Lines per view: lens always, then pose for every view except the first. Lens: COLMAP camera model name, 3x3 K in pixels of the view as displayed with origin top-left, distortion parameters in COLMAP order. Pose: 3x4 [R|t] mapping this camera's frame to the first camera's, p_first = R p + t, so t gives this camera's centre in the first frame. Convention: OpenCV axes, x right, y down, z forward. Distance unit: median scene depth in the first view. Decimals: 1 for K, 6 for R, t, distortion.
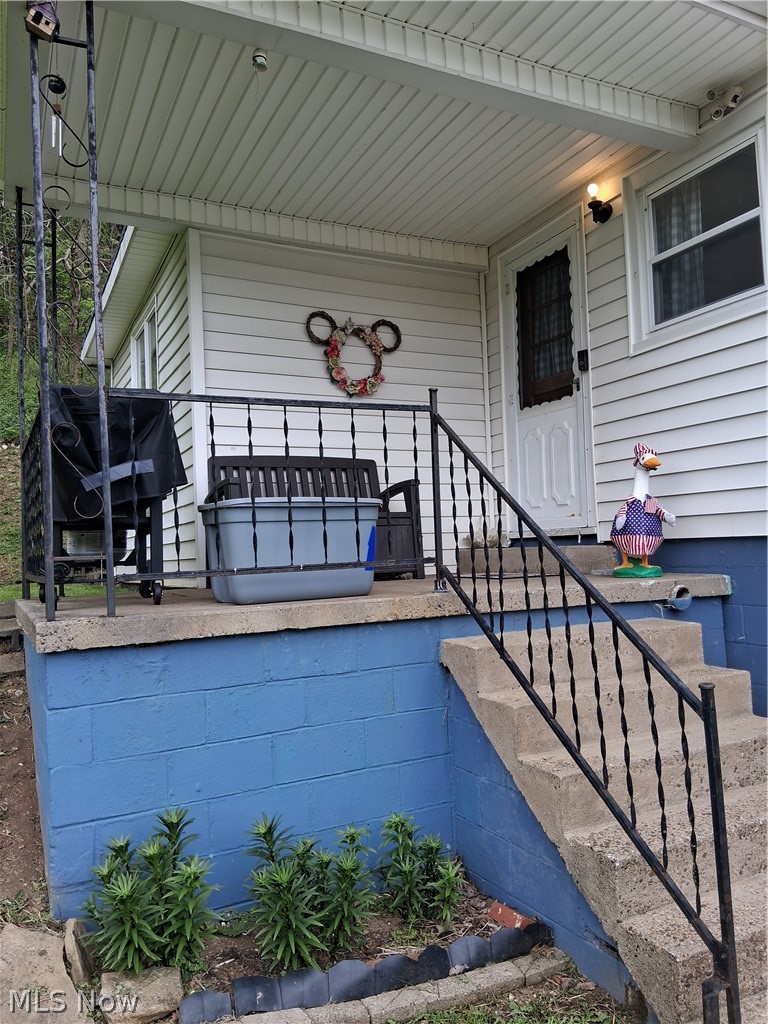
lens RADIAL K [[782.7, 0, 384.0], [0, 782.7, 512.0], [0, 0, 1]] dist [0.124283, -0.222442]
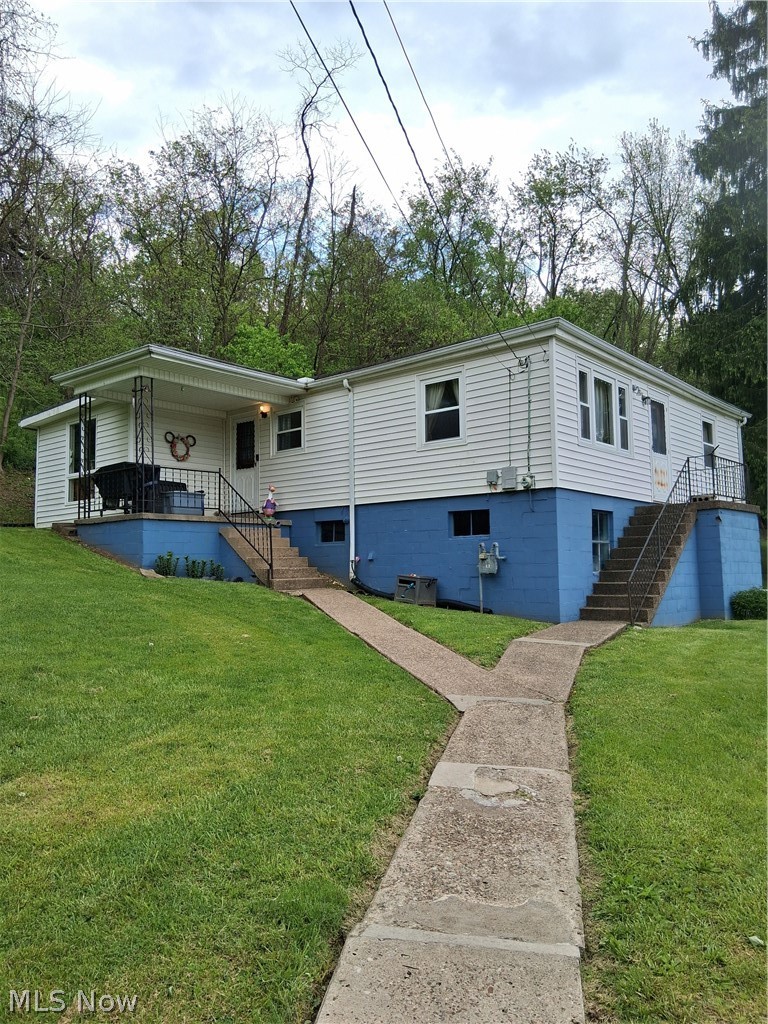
lens RADIAL K [[782.7, 0, 384.0], [0, 782.7, 512.0], [0, 0, 1]] dist [0.124283, -0.222442]
pose [[0.921648, 0.054363, 0.384200, -0.526884], [-0.039620, 0.998147, -0.046191, 0.170046], [-0.385999, 0.027350, 0.922094, -2.303904]]
